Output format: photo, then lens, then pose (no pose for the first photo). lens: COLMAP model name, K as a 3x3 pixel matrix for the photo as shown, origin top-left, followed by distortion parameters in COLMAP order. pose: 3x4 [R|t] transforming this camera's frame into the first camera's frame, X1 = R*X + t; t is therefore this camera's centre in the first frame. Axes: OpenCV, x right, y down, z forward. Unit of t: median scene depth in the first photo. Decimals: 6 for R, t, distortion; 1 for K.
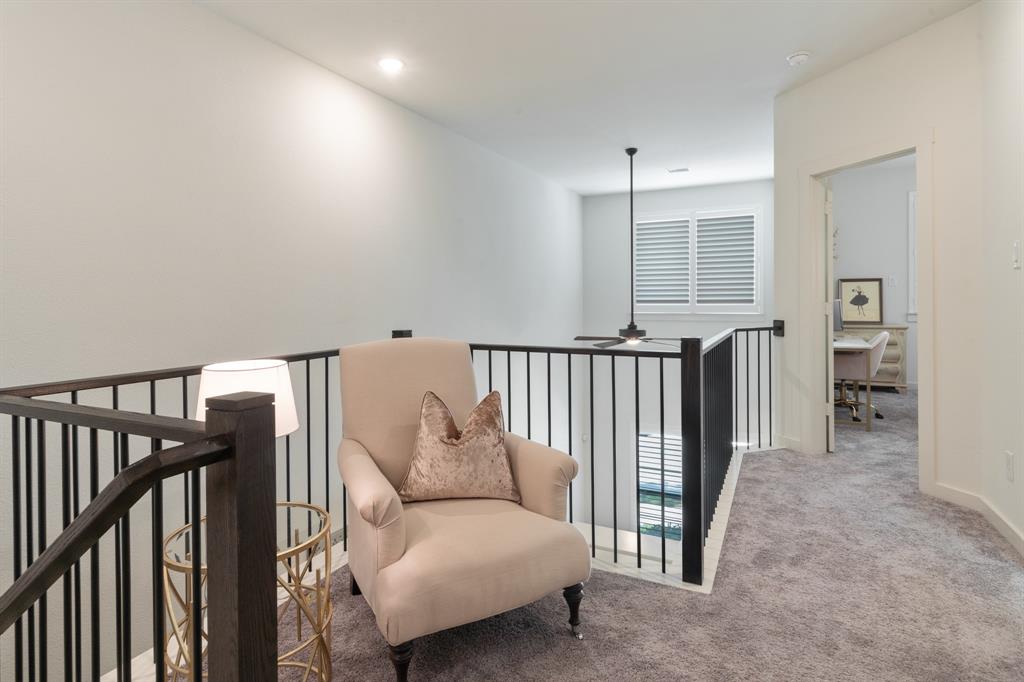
lens RADIAL K [[546.7, 0, 510.6], [0, 546.7, 298.1], [0, 0, 1]] dist [-0.005271, -0.000960]
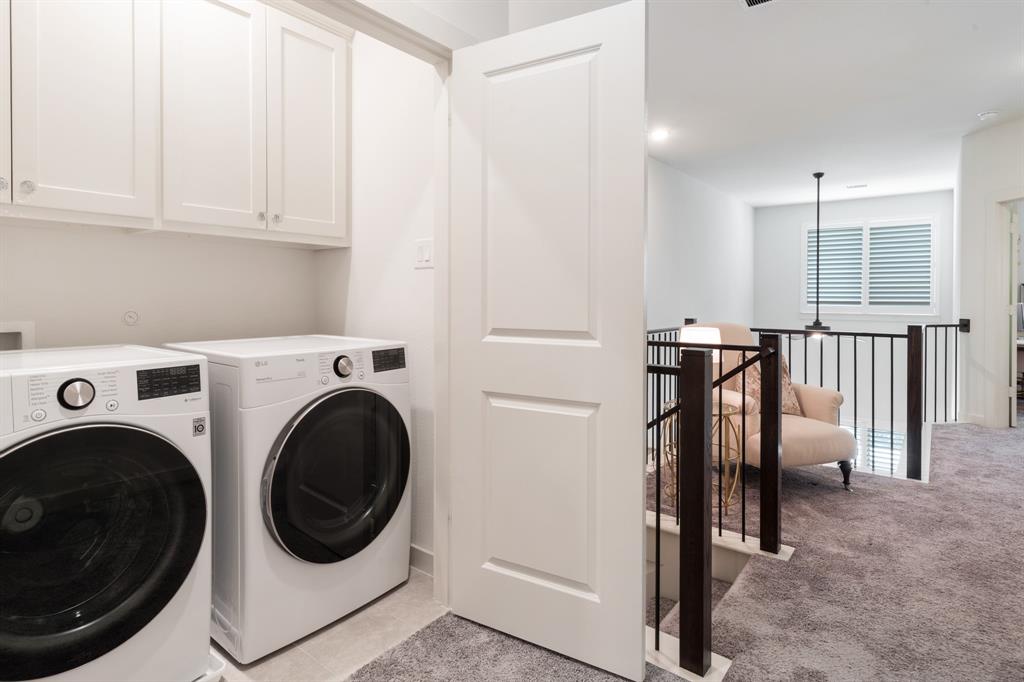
lens RADIAL K [[546.7, 0, 510.6], [0, 546.7, 298.1], [0, 0, 1]] dist [-0.005271, -0.000960]
pose [[0.977769, 0.011318, -0.209380, -0.252670], [-0.010882, 0.999936, 0.003234, 0.001125], [0.209403, -0.000884, 0.977829, -0.411619]]
